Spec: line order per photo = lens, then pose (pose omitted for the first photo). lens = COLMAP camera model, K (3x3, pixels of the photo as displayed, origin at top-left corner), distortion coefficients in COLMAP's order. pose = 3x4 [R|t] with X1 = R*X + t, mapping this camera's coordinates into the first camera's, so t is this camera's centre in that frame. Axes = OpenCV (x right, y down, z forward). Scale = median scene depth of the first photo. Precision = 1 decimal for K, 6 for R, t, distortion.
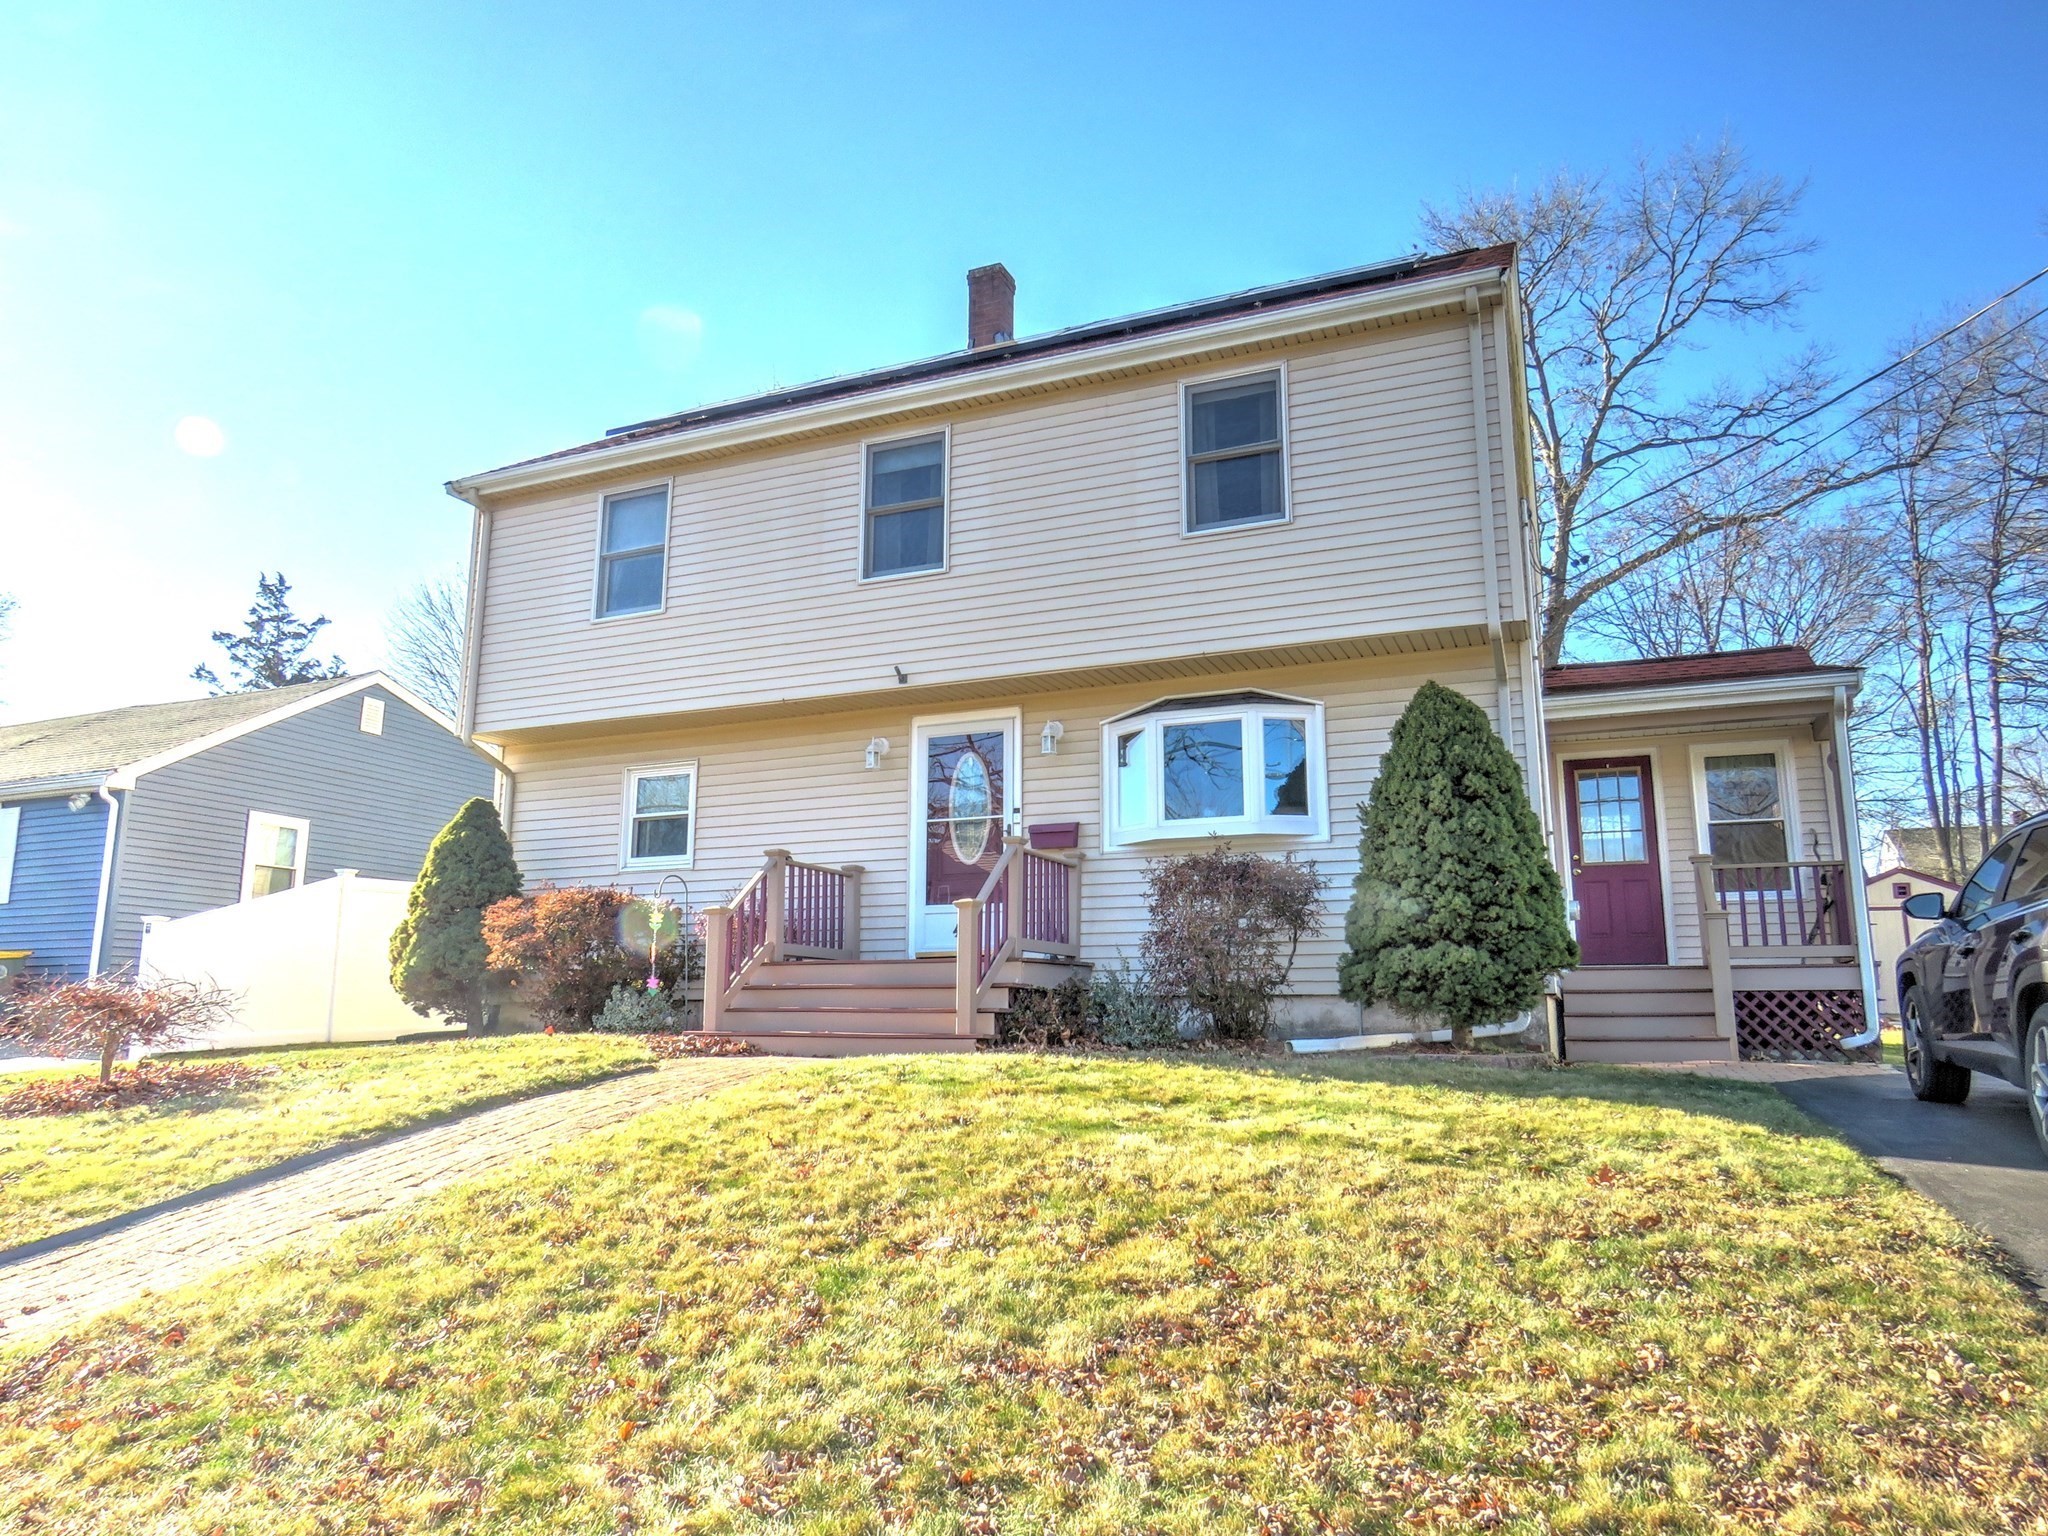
lens RADIAL K [[1290.7, 0, 1024.0], [0, 1290.7, 768.0], [0, 0, 1]] dist [-0.002545, 0.000309]
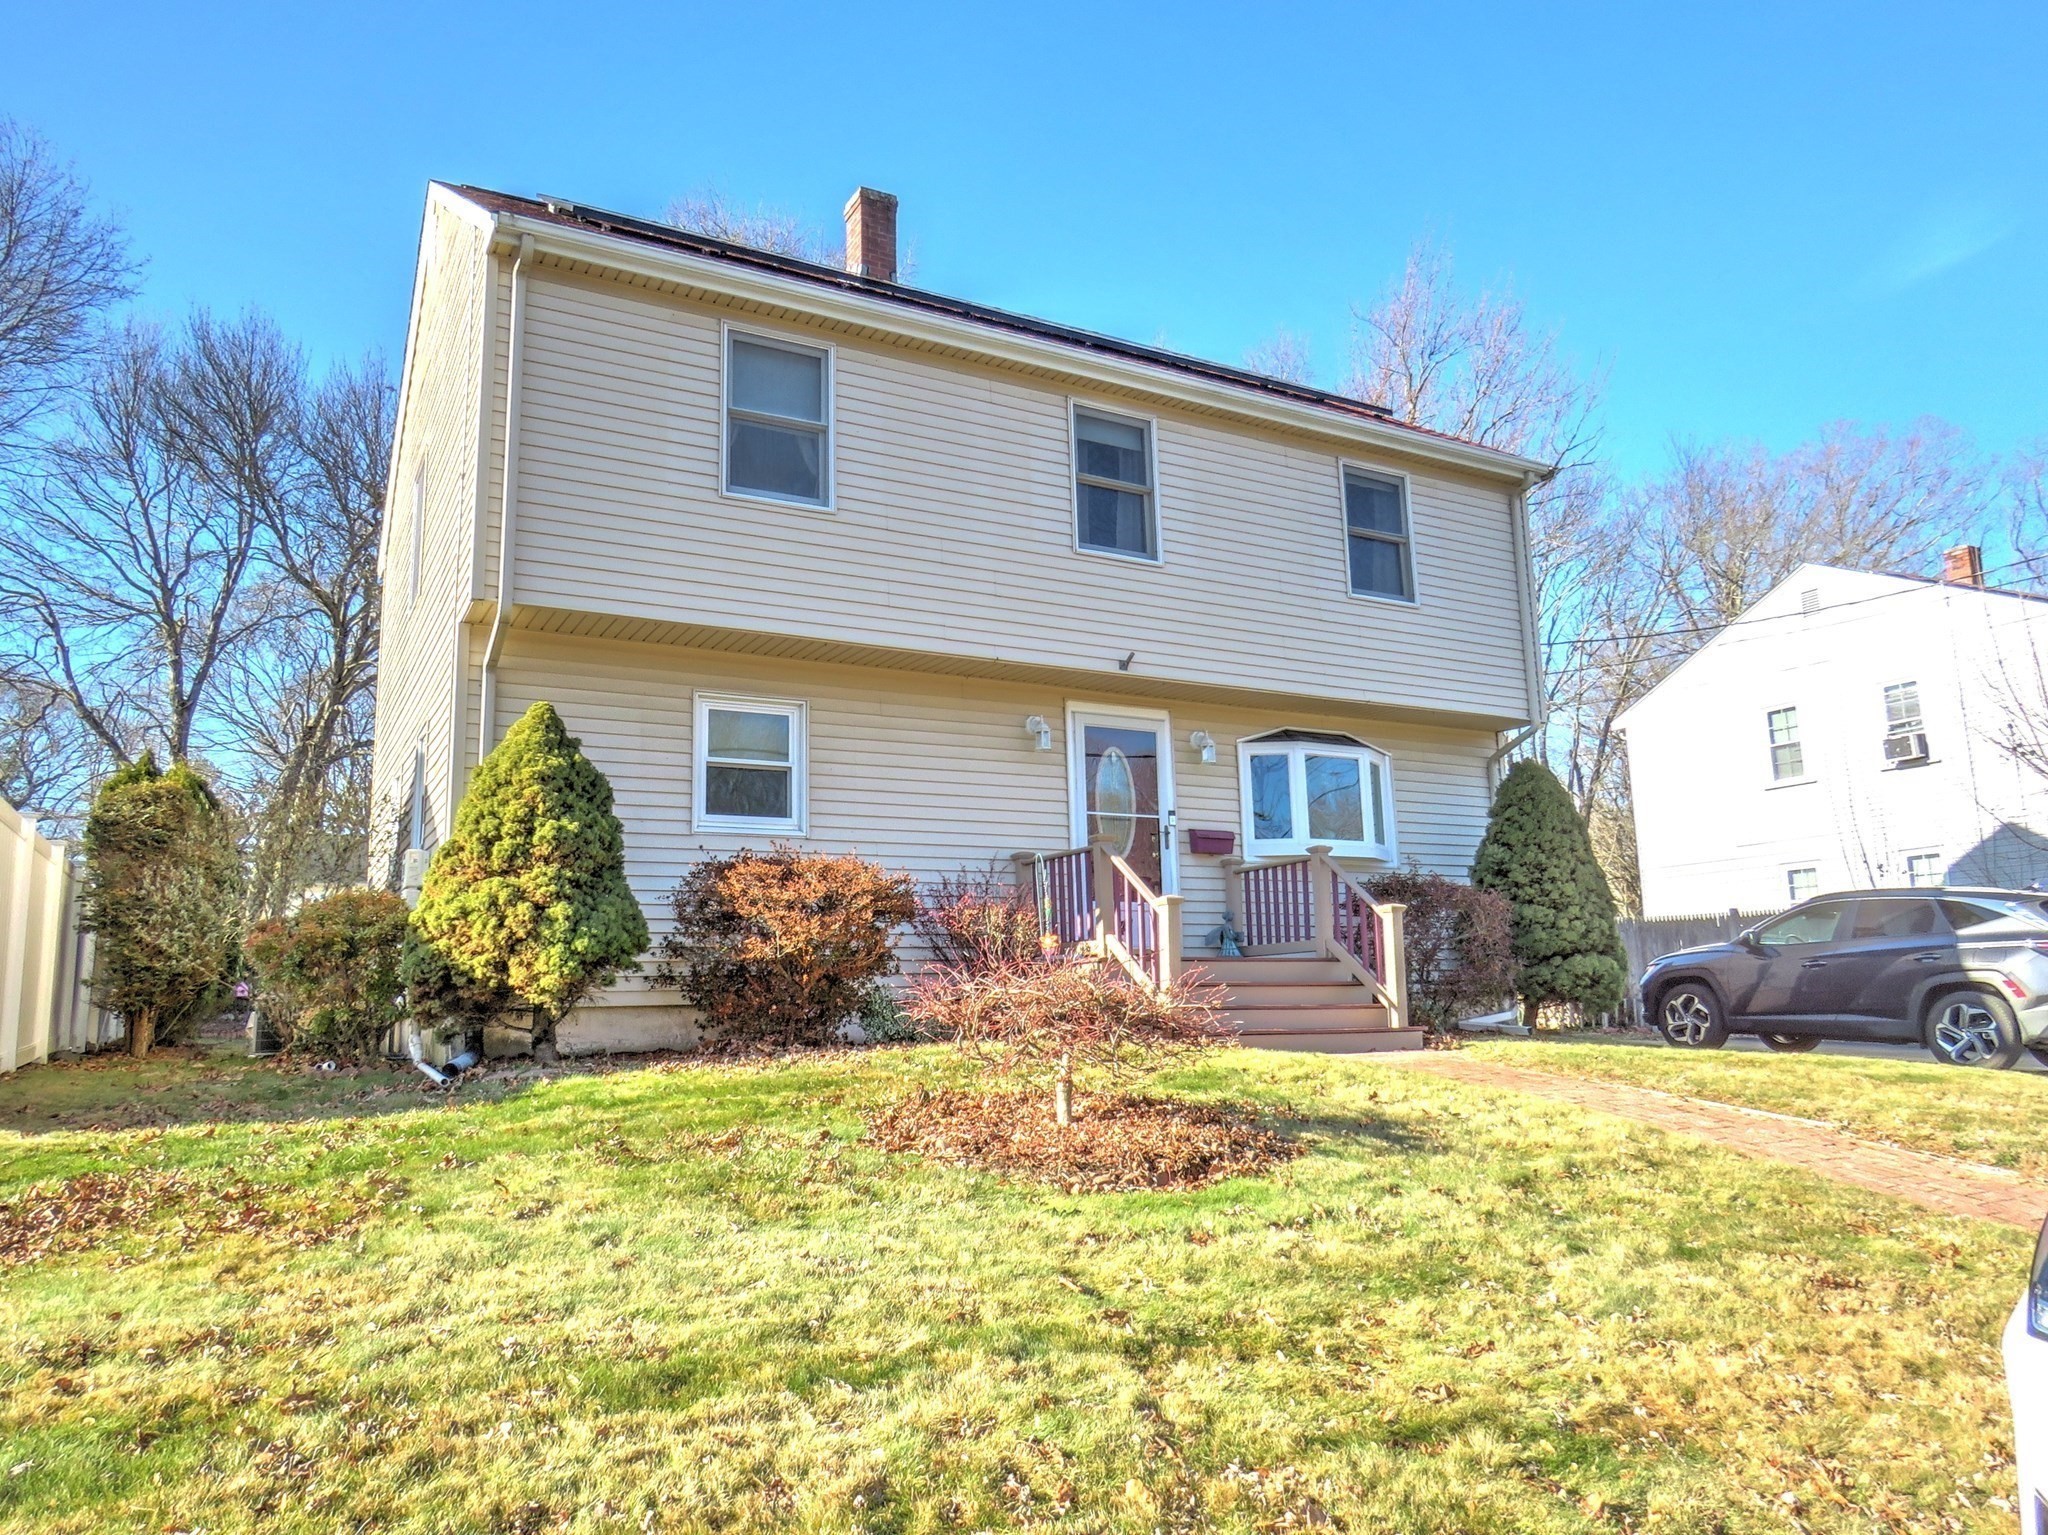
lens RADIAL K [[1326.6, 0, 1000.2], [0, 1326.6, 765.8], [0, 0, 1]] dist [0.001599, 0.003554]
pose [[0.659625, 0.120144, 0.741930, -0.834612], [-0.133001, 0.990221, -0.042104, 0.055491], [-0.739733, -0.070904, 0.669154, 0.382871]]
